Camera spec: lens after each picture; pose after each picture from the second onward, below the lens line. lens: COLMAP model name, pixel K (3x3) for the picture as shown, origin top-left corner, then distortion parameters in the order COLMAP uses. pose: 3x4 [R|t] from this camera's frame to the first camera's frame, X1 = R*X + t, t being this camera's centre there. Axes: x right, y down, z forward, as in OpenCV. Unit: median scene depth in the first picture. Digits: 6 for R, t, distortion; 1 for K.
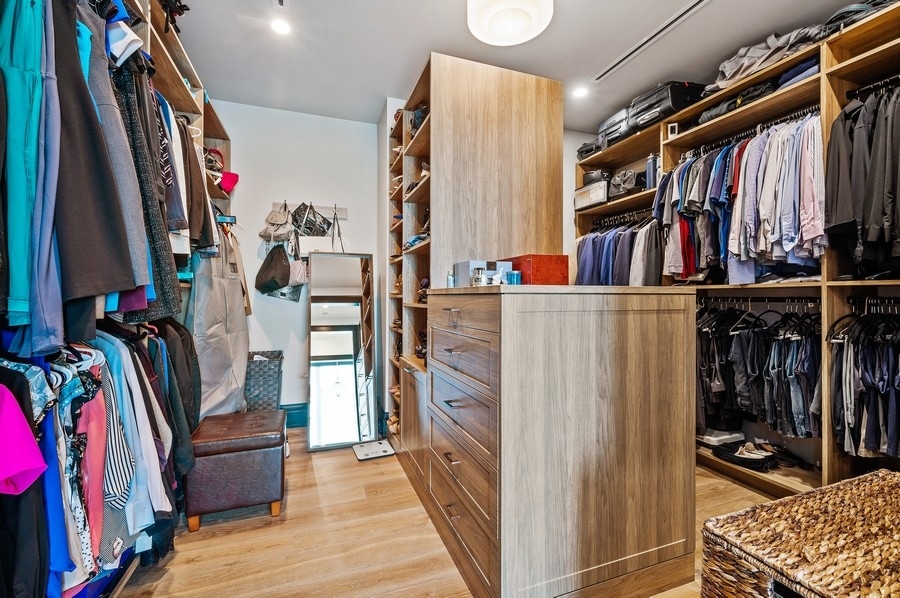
lens RADIAL K [[382.4, 0, 451.0], [0, 382.4, 299.0], [0, 0, 1]] dist [-0.001353, -0.000021]
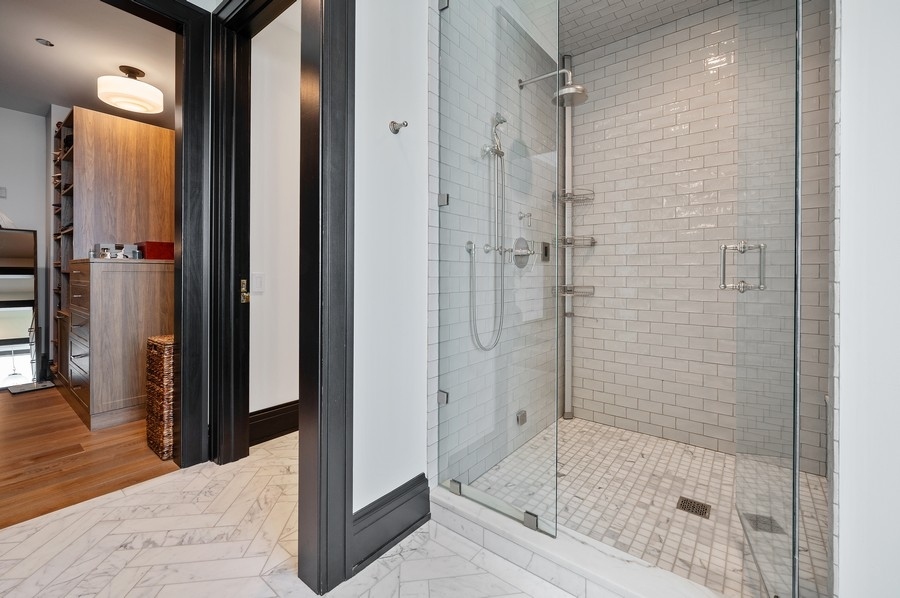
lens RADIAL K [[381.1, 0, 455.4], [0, 381.1, 274.7], [0, 0, 1]] dist [0.002704, 0.000193]
pose [[0.850069, 0.000602, 0.526671, 0.424882], [-0.000679, 1.000000, -0.000048, 0.030641], [-0.526671, -0.000316, 0.850069, -1.074185]]
